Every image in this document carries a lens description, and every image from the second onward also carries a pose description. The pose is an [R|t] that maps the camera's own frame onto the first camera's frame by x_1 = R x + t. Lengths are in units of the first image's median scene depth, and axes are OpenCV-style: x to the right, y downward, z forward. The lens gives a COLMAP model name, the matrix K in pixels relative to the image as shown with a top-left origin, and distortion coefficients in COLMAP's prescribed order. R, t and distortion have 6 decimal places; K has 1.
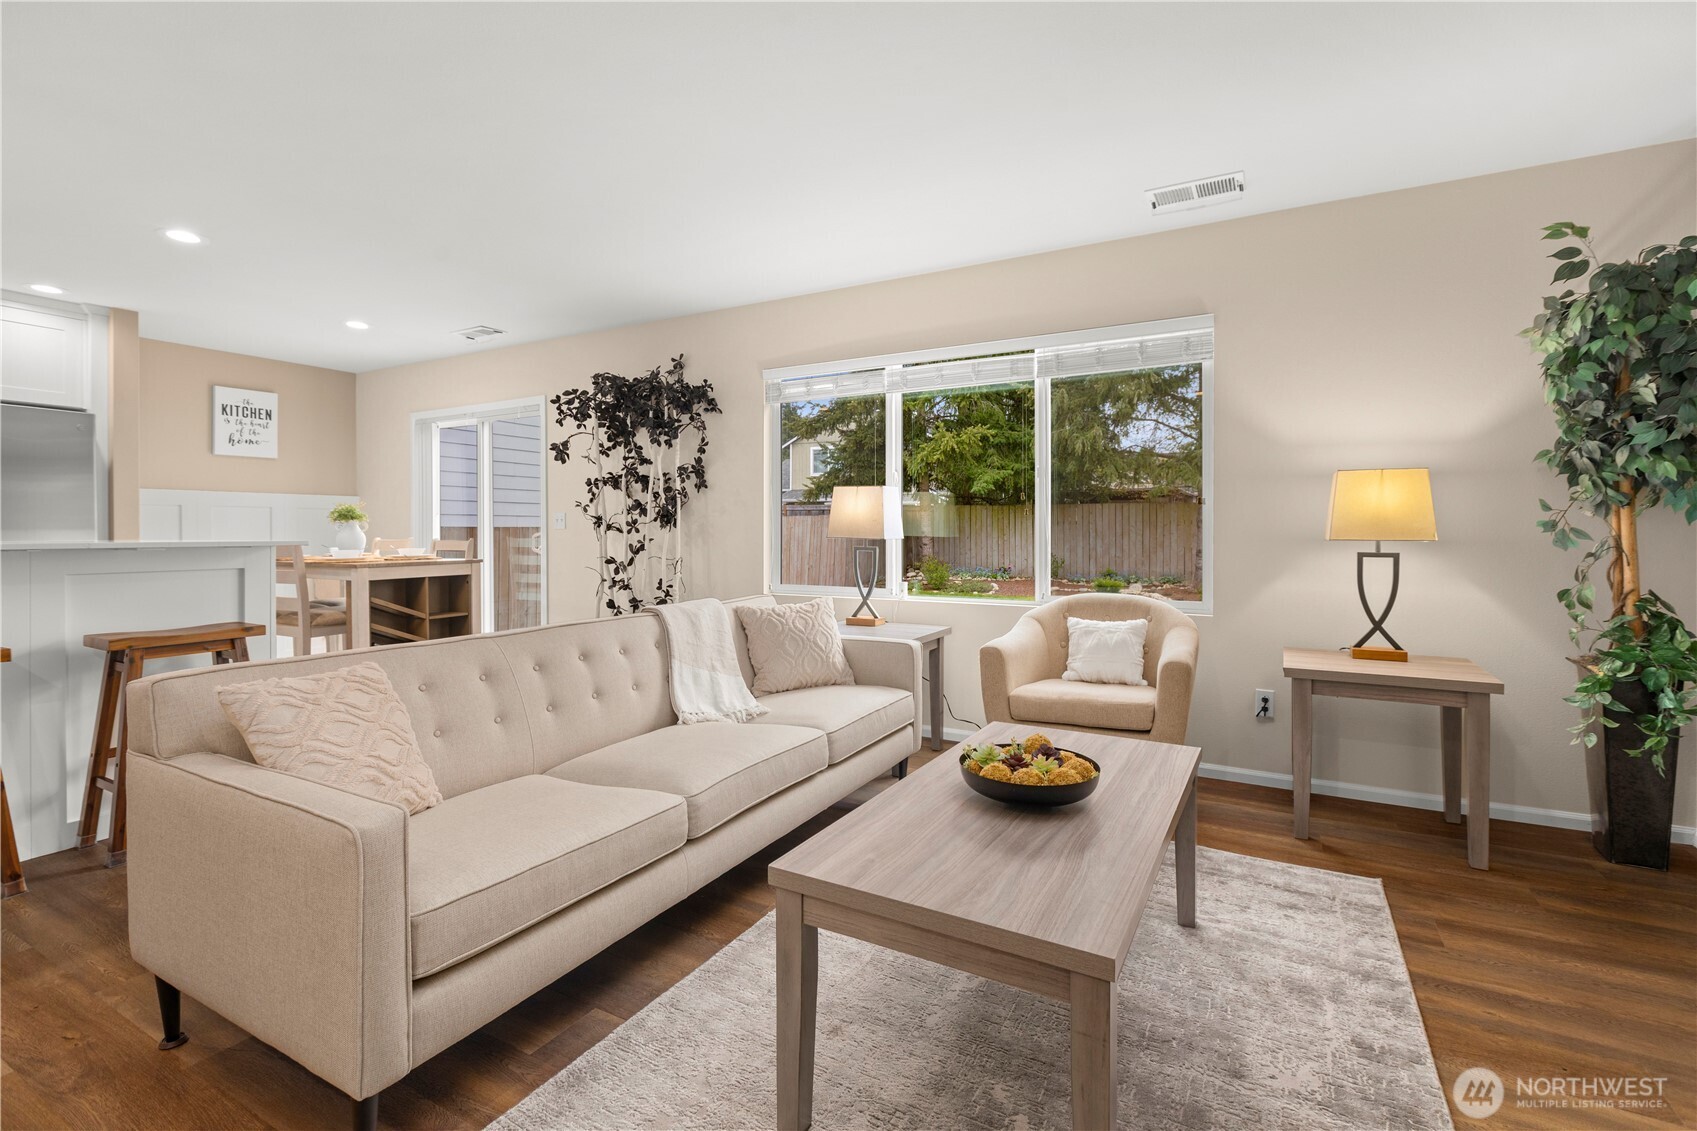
lens RADIAL K [[764.8, 0, 849.6], [0, 764.8, 528.1], [0, 0, 1]] dist [-0.002015, -0.000412]
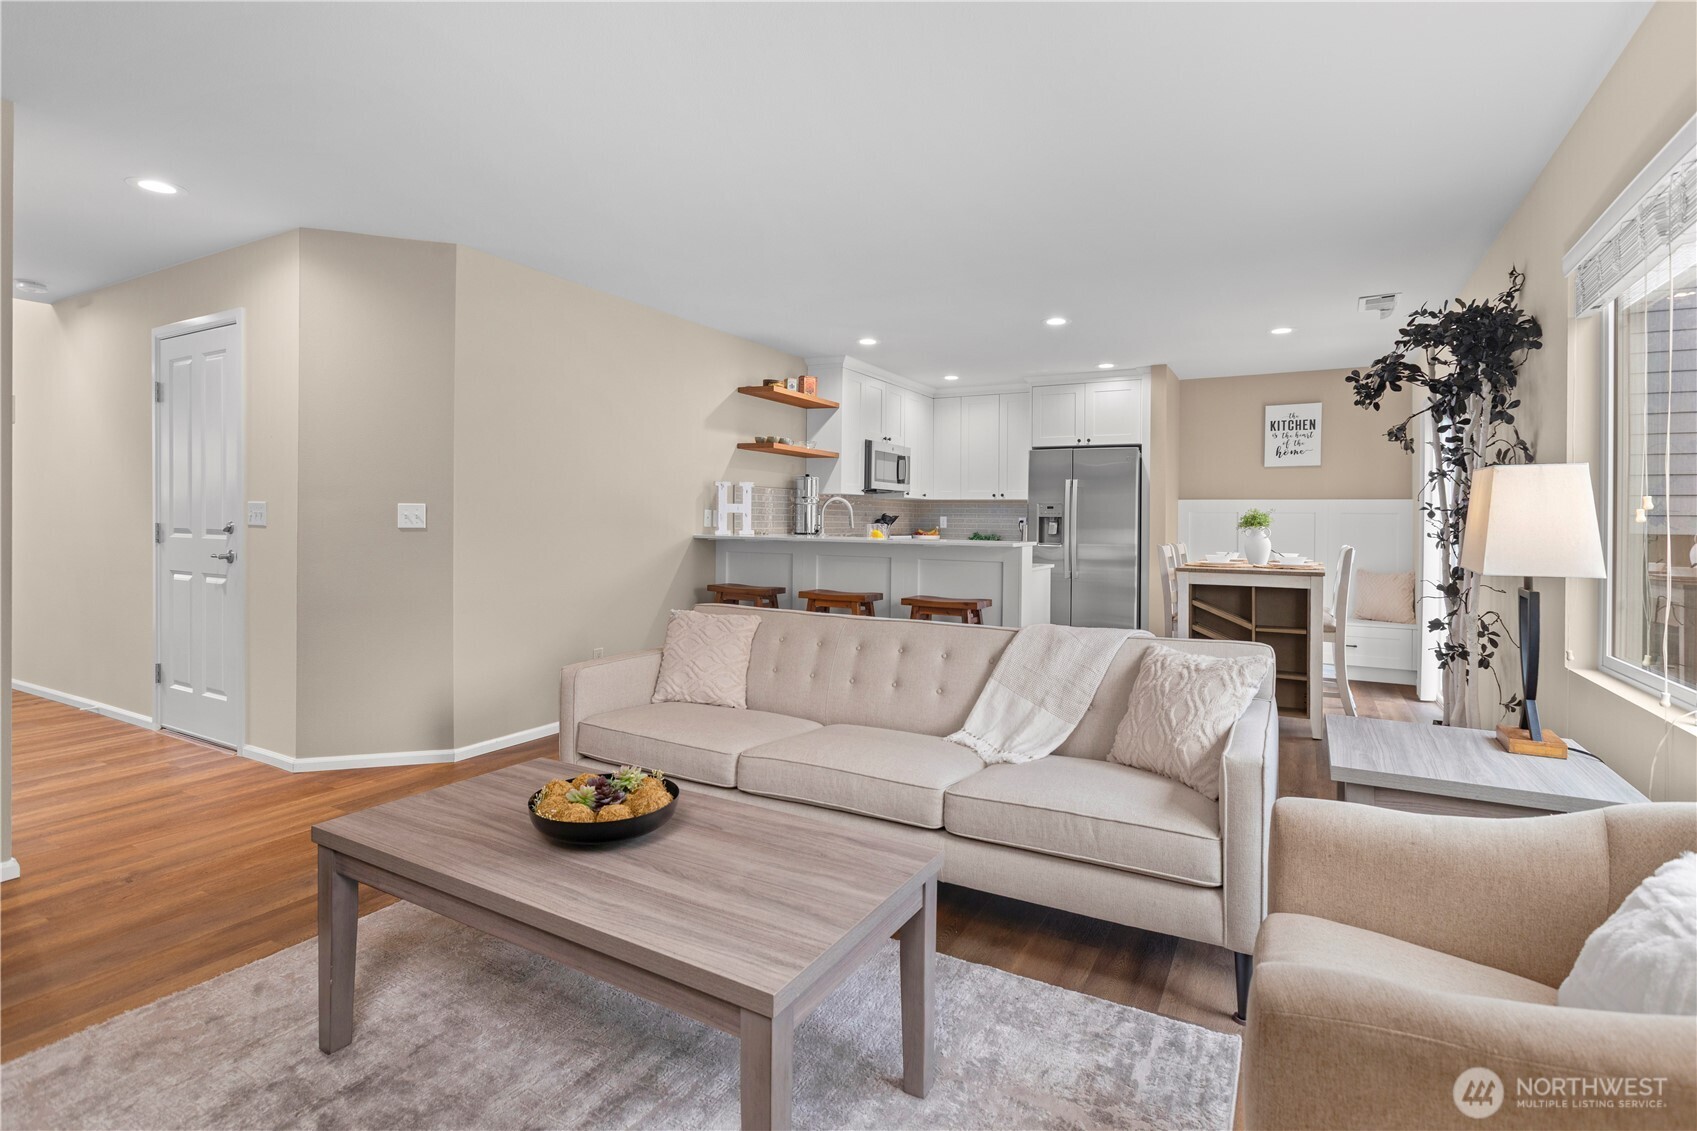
lens RADIAL K [[809.4, 0, 850.3], [0, 809.4, 528.7], [0, 0, 1]] dist [-0.001151, -0.000111]
pose [[0.003940, 0.008910, -0.999953, 0.454305], [-0.008364, 0.999926, 0.008877, -0.013122], [0.999957, 0.008329, 0.004014, 0.476958]]
